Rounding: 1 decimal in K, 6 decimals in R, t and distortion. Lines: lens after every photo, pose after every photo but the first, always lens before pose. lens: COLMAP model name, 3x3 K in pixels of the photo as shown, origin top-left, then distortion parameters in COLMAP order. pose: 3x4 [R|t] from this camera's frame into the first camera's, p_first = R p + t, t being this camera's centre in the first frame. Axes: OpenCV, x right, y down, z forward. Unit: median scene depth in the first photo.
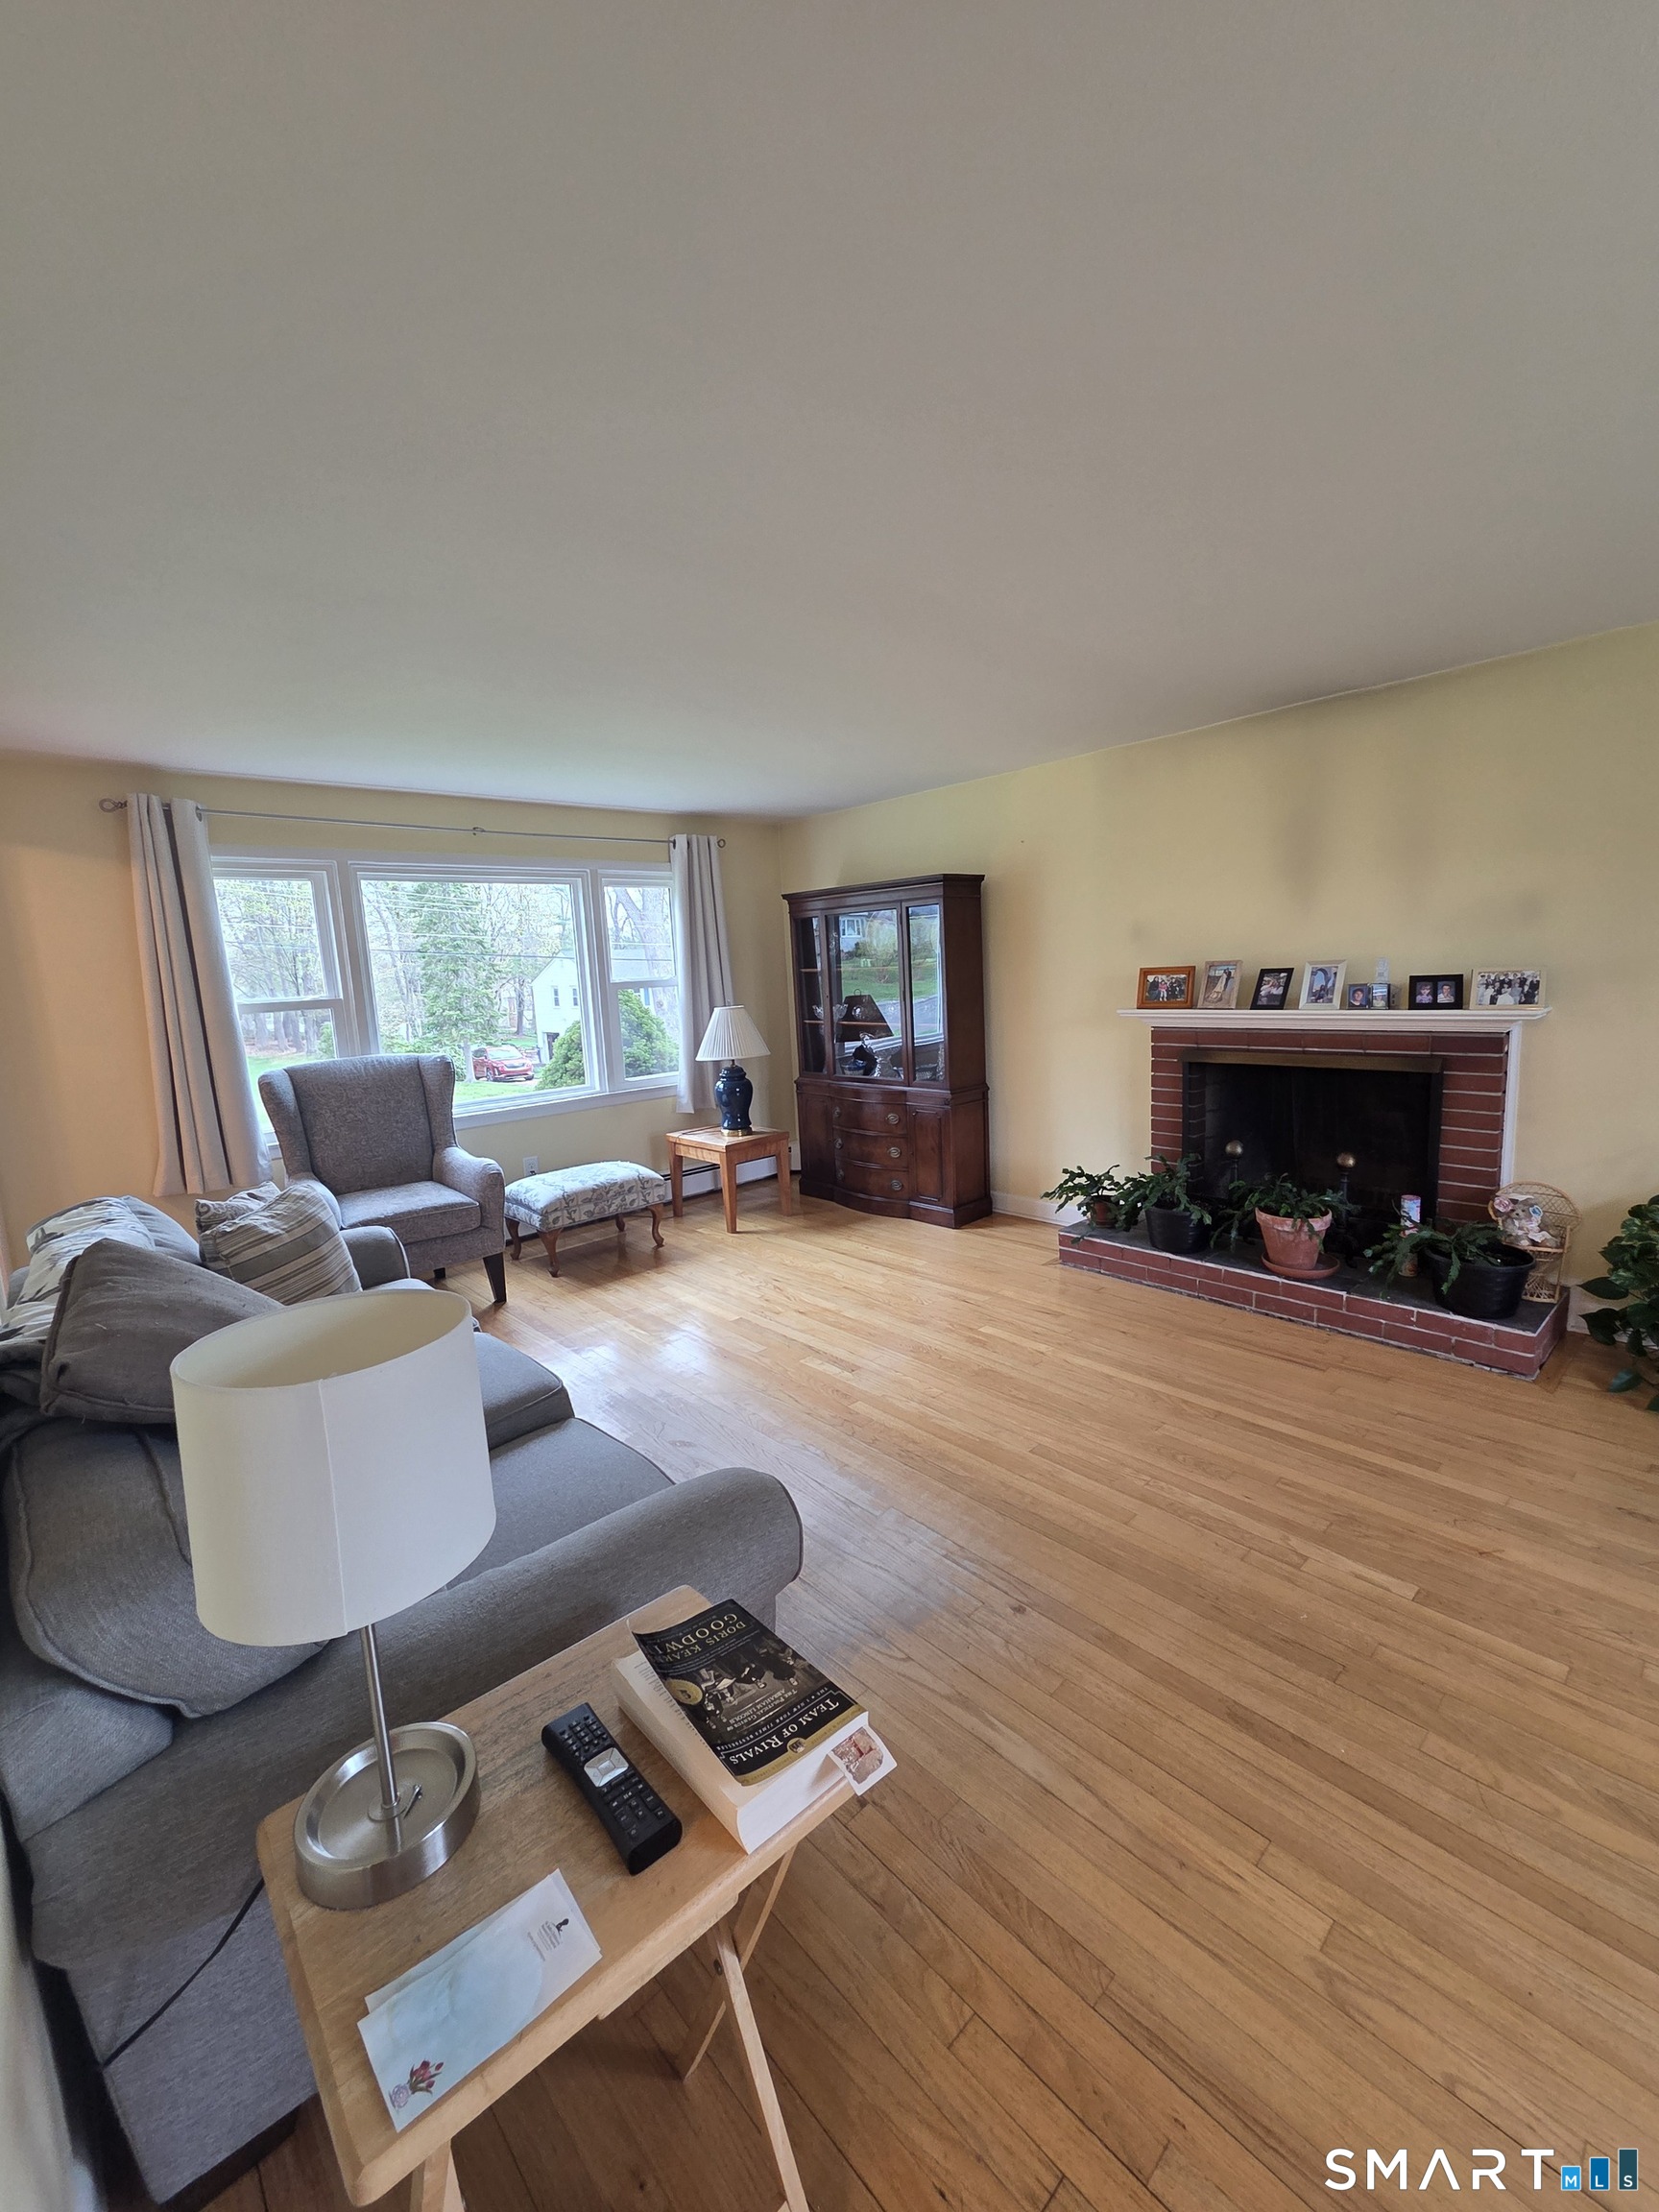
lens RADIAL K [[888.0, 0, 829.5], [0, 888.0, 1106.0], [0, 0, 1]] dist [0.016765, 0.000045]
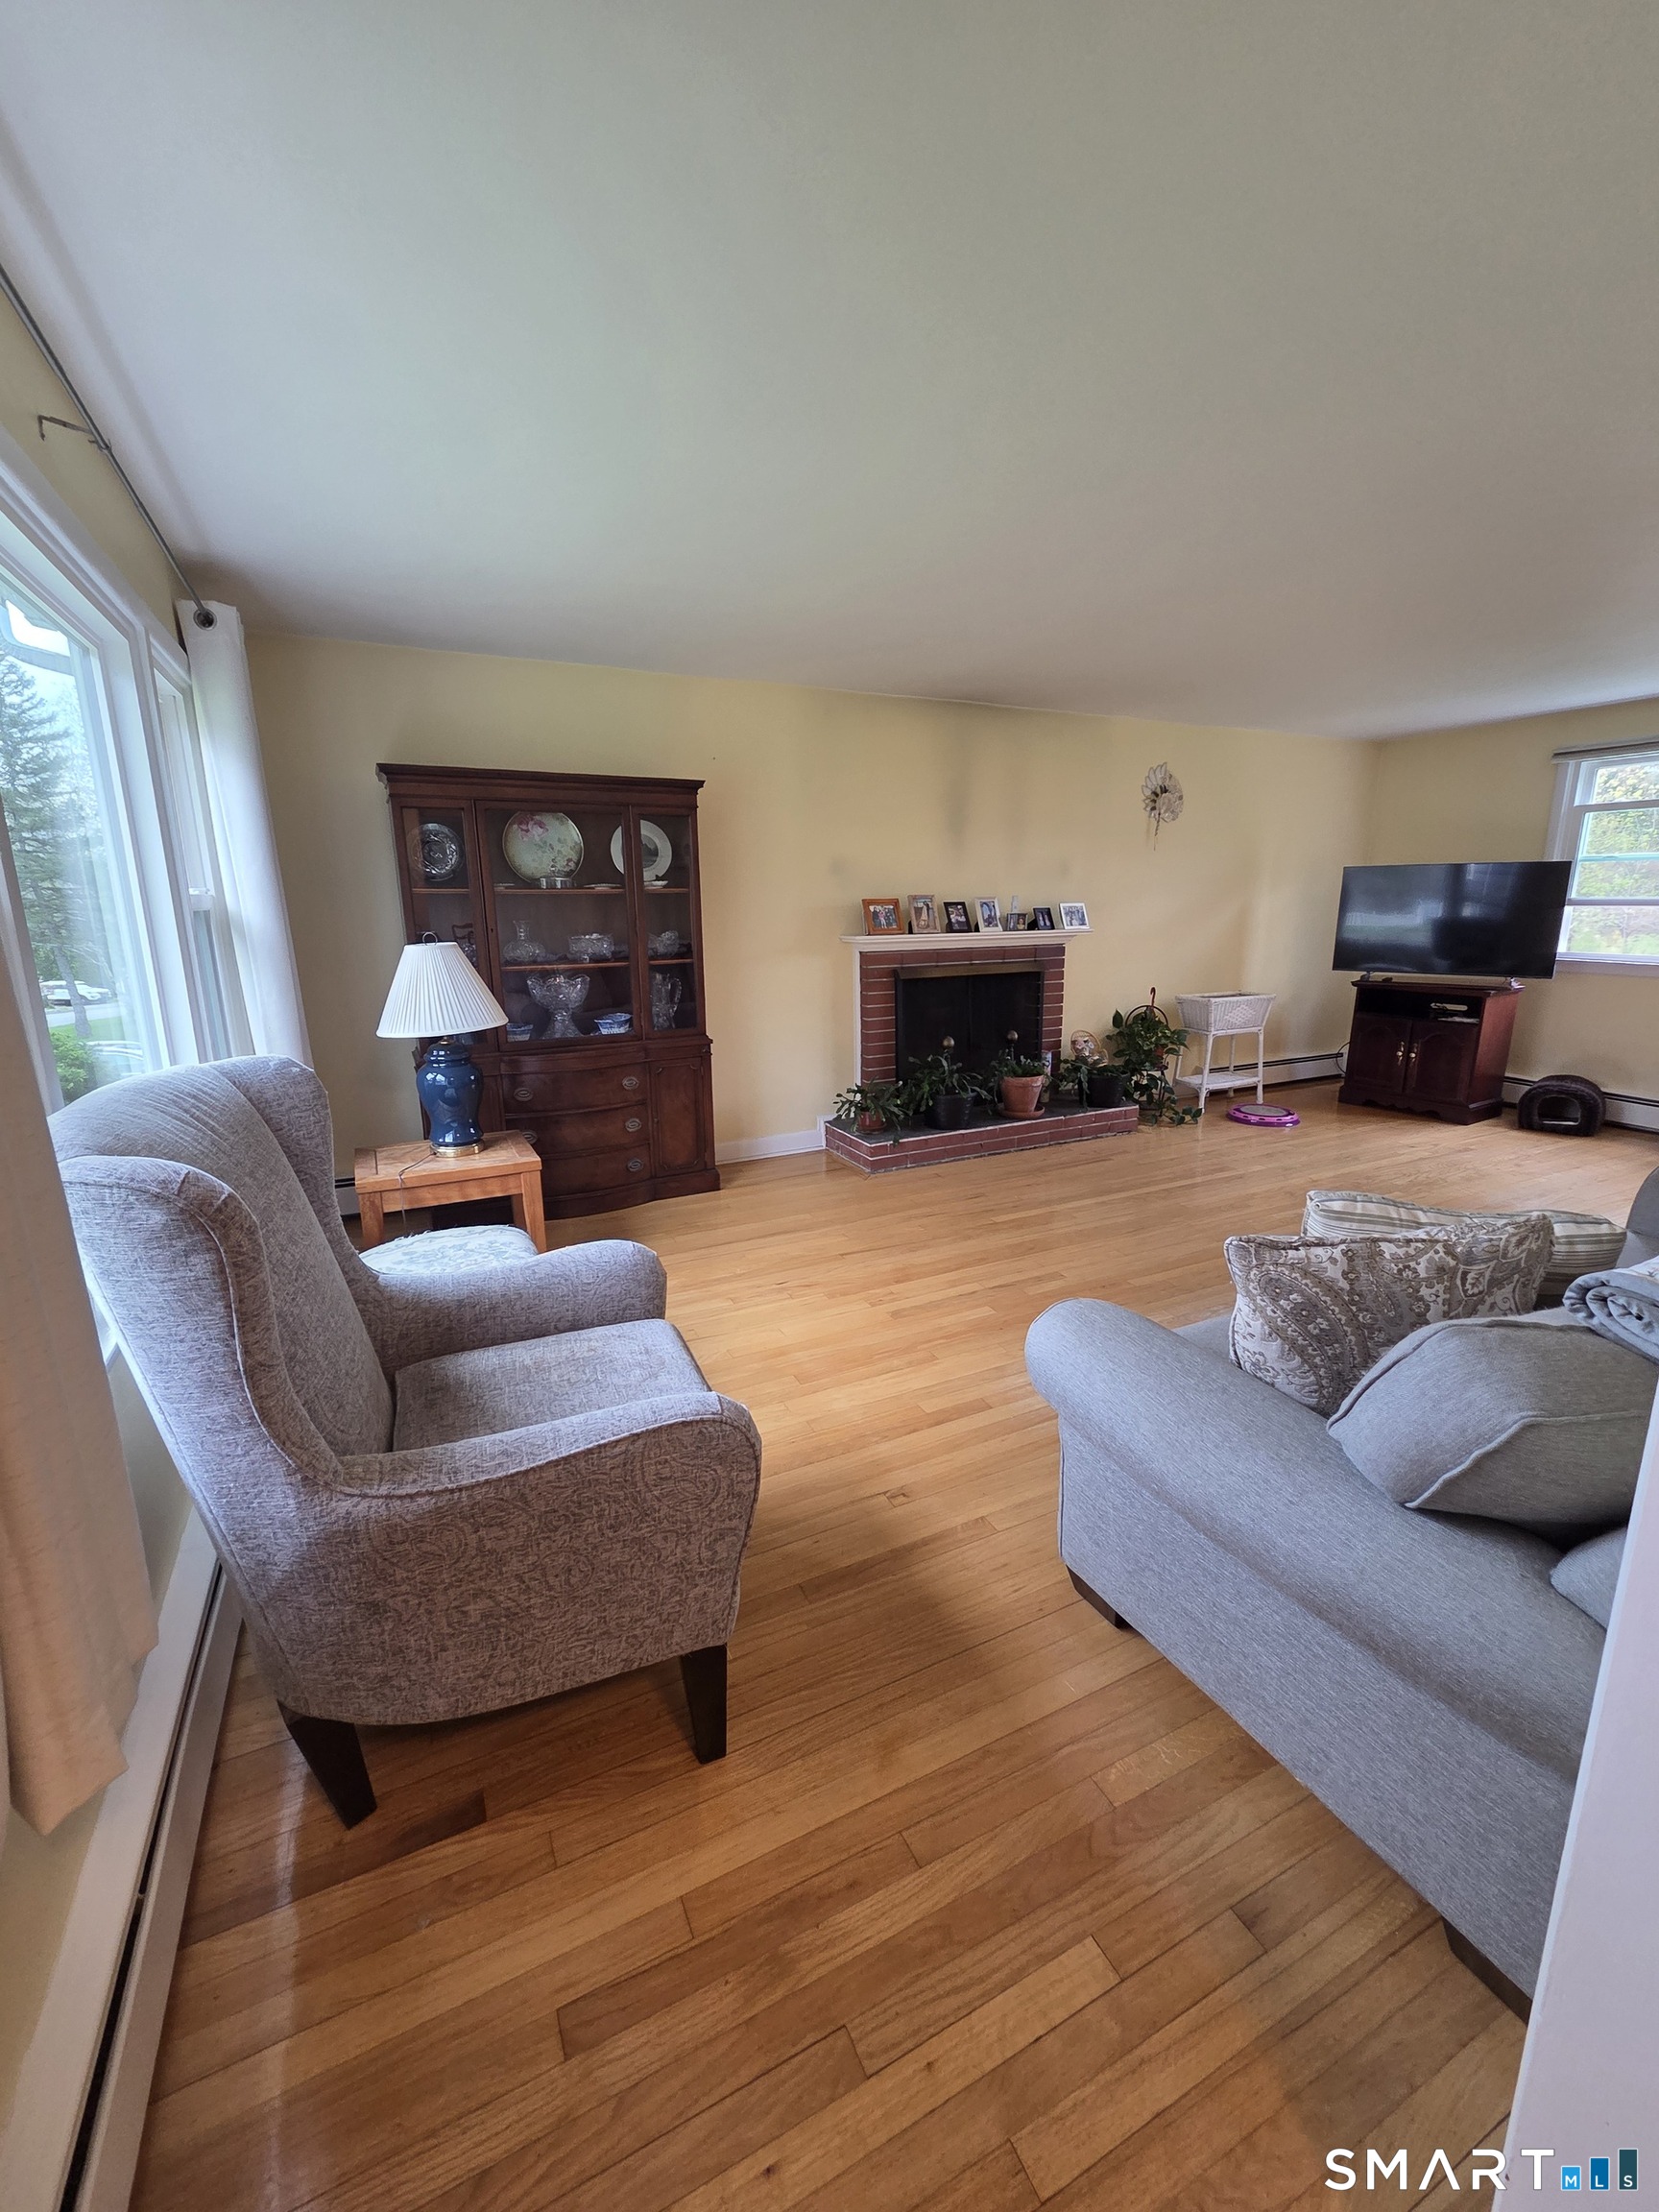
lens RADIAL K [[912.3, 0, 836.8], [0, 912.3, 1102.3], [0, 0, 1]] dist [0.015669, 0.000163]
pose [[0.290377, -0.173135, 0.941119, -0.877210], [0.143959, 0.980206, 0.135908, -0.072088], [-0.946022, 0.096018, 0.309554, 0.774737]]
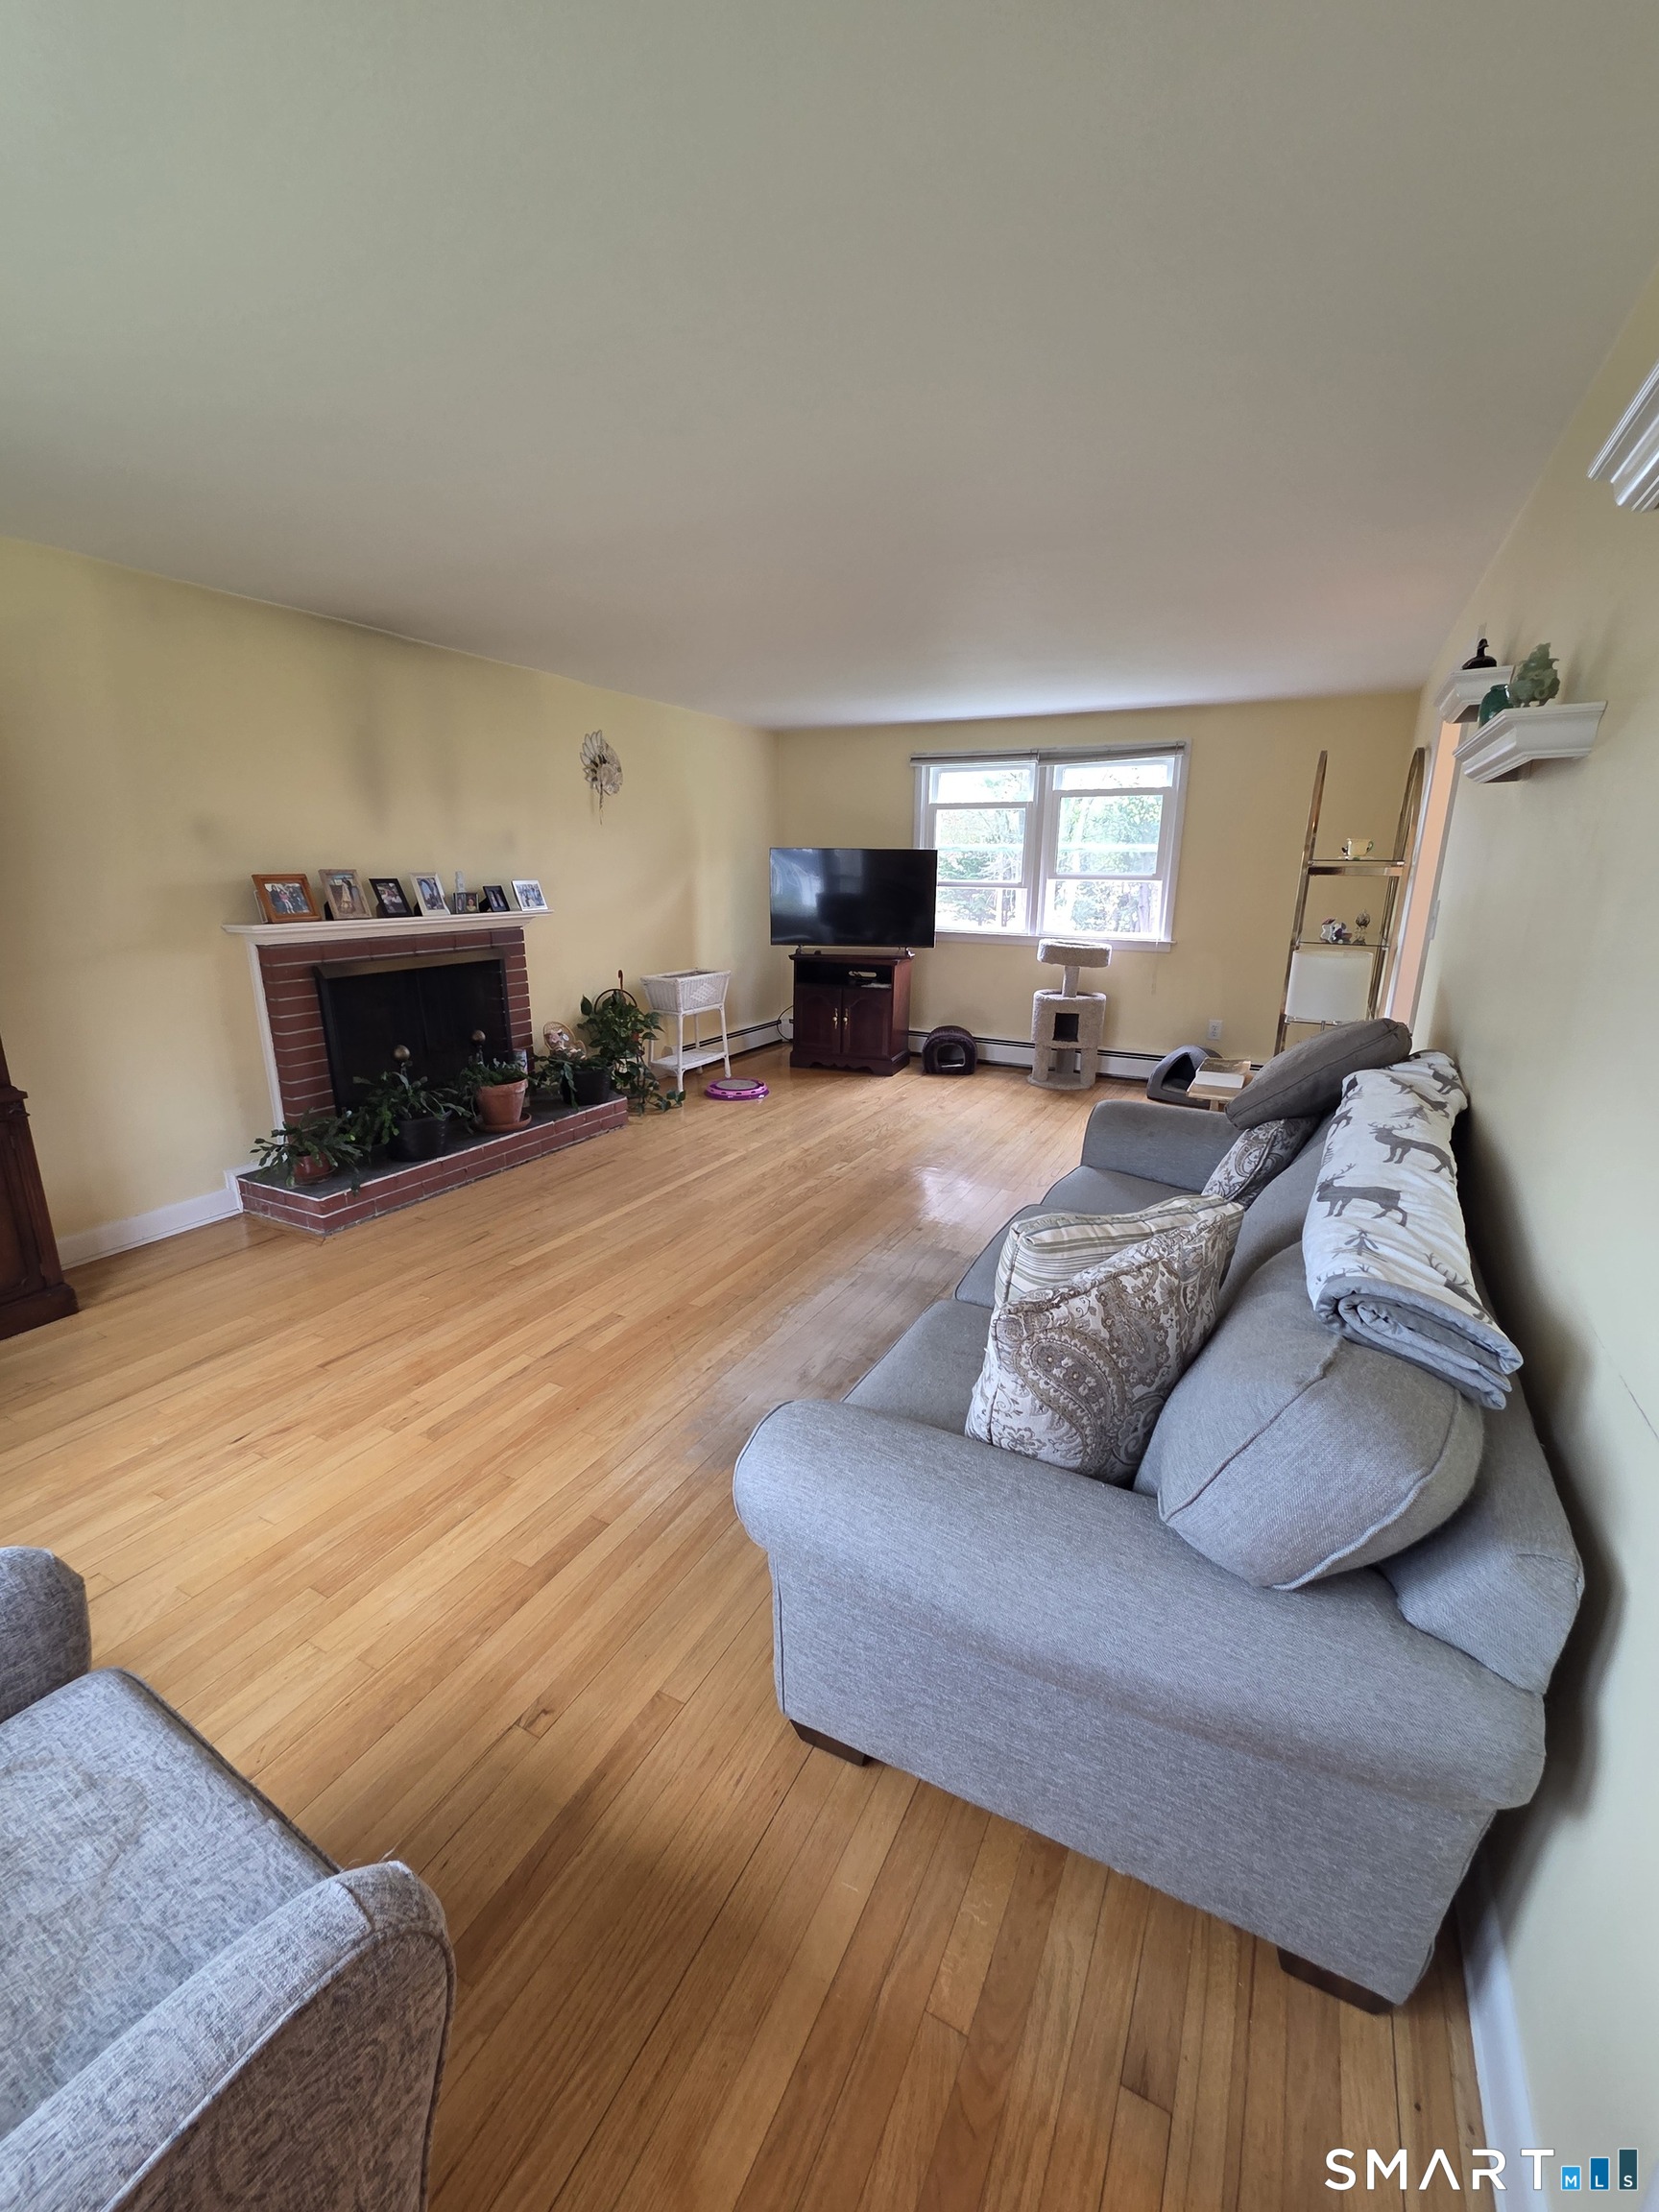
lens RADIAL K [[907.1, 0, 837.0], [0, 907.1, 1103.3], [0, 0, 1]] dist [0.007187, -0.000242]
pose [[-0.335059, -0.201810, 0.920331, -0.736713], [0.151437, 0.952558, 0.264009, -0.103299], [-0.929947, 0.227831, -0.288602, 0.871255]]
